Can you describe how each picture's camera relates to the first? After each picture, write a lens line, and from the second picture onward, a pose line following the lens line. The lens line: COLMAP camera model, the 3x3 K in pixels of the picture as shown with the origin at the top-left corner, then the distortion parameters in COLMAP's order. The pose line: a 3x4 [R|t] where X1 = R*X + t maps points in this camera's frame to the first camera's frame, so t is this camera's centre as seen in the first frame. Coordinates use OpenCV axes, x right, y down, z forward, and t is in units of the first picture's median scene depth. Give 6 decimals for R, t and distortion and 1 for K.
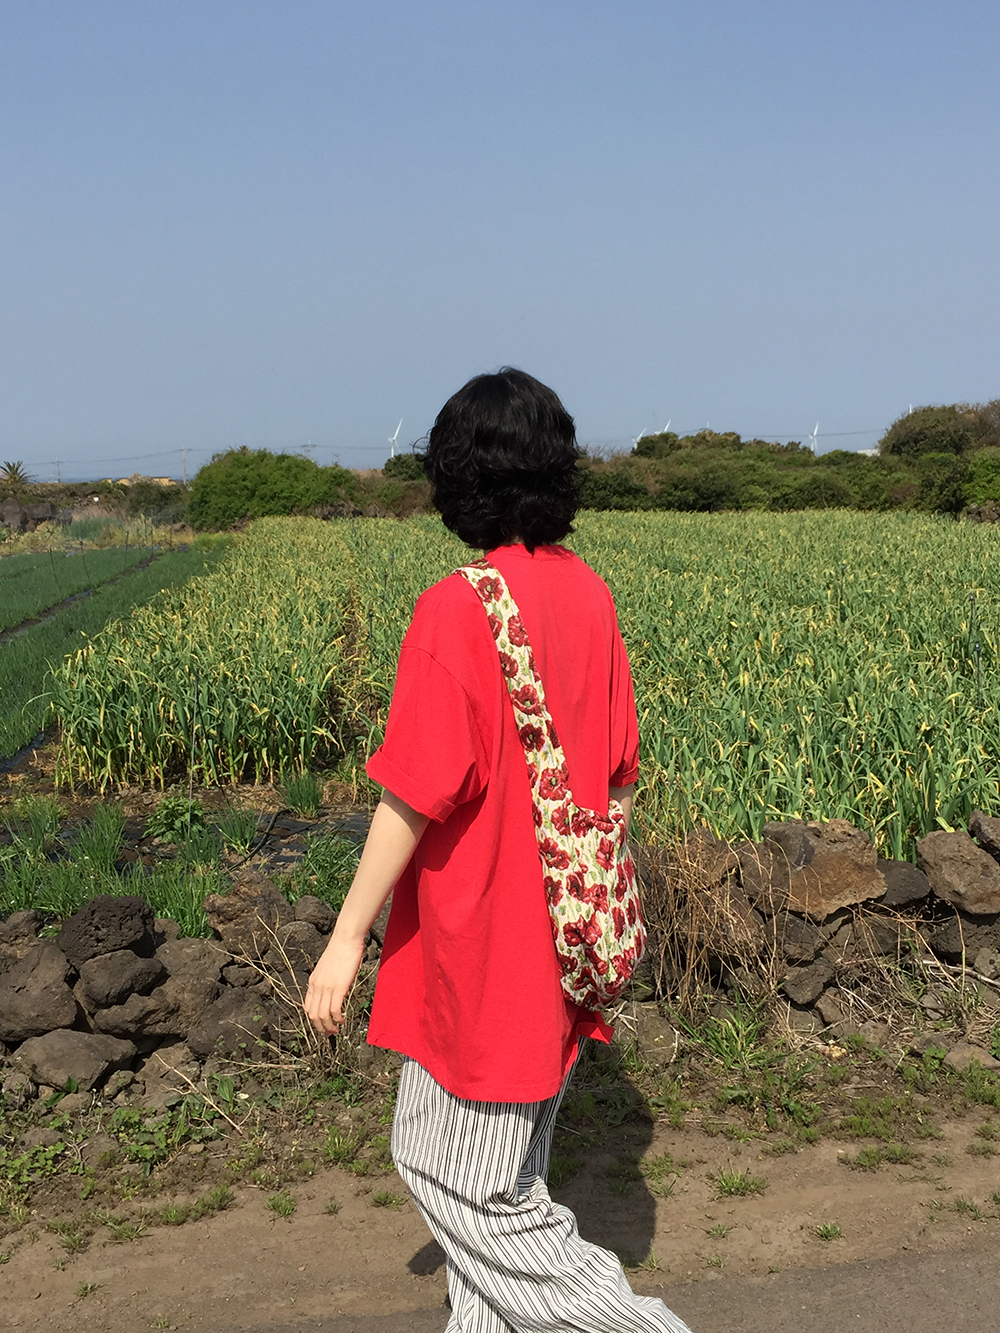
lens RADIAL K [[1559.5, 0, 501.4], [0, 1559.5, 607.9], [0, 0, 1]] dist [0.071450, -0.061552]
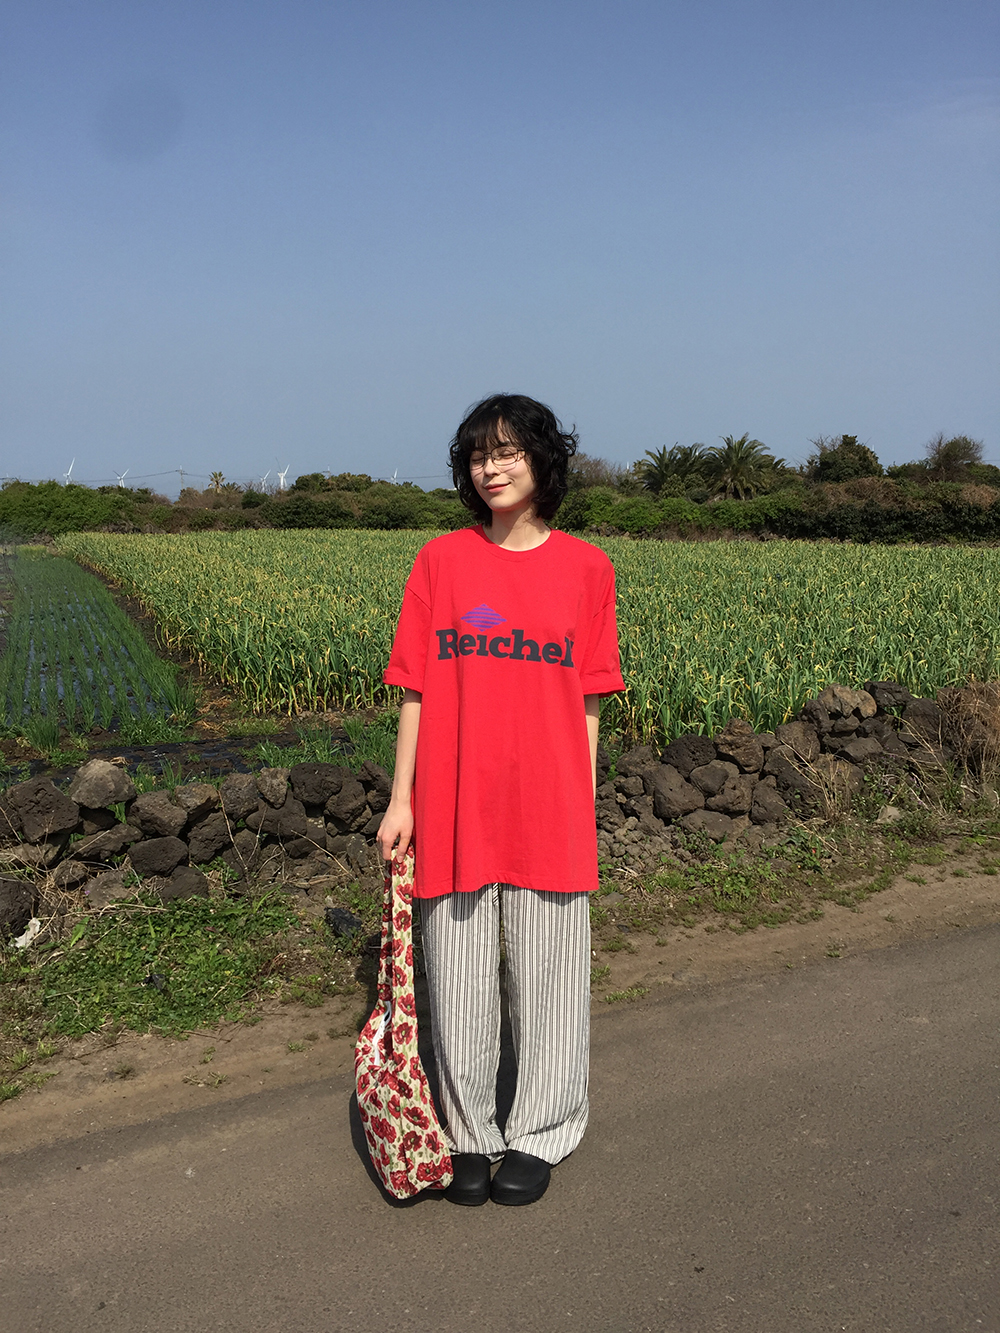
lens RADIAL K [[1139.9, 0, 501.2], [0, 1139.9, 657.5], [0, 0, 1]] dist [0.083849, -0.086603]
pose [[0.958313, -0.030999, 0.284035, -0.305292], [0.017750, 0.998636, 0.049103, 0.014538], [-0.285170, -0.042014, 0.957556, -0.043090]]
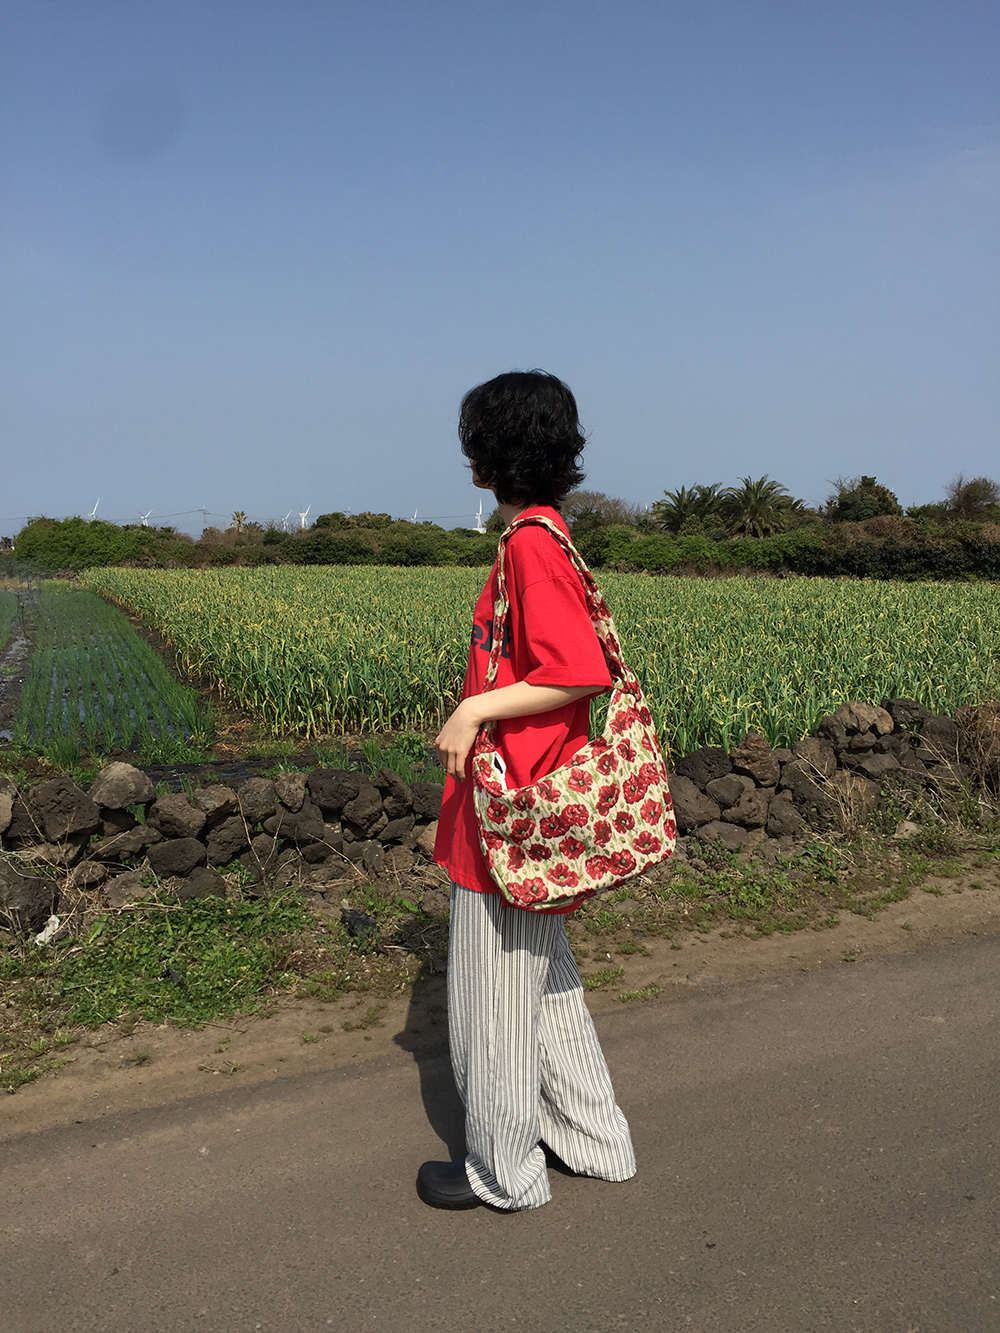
lens RADIAL K [[1139.9, 0, 501.2], [0, 1139.9, 657.5], [0, 0, 1]] dist [0.083849, -0.086603]
pose [[0.962902, -0.015722, 0.269391, -0.305966], [0.012393, 0.999824, 0.014055, 0.026175], [-0.269565, -0.010195, 0.962928, -0.047314]]
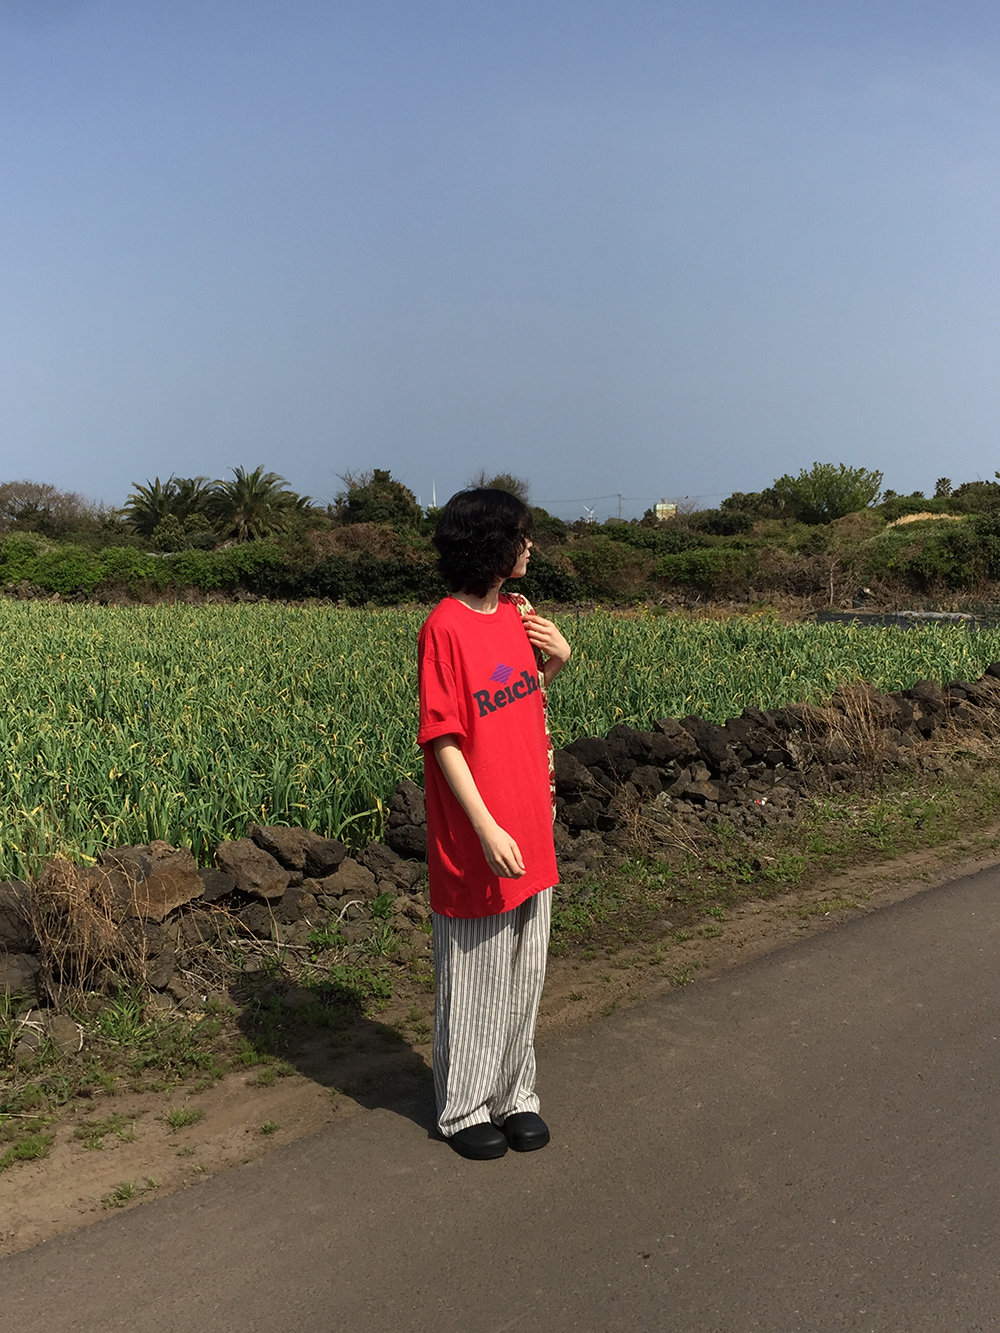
lens RADIAL K [[1440.0, 0, 508.7], [0, 1440.0, 672.6], [0, 0, 1]] dist [0.060990, -0.066763]
pose [[0.796783, -0.047765, 0.602375, -0.106357], [0.050295, 0.998654, 0.012661, 0.000839], [-0.602169, 0.020209, 0.798113, -0.034721]]
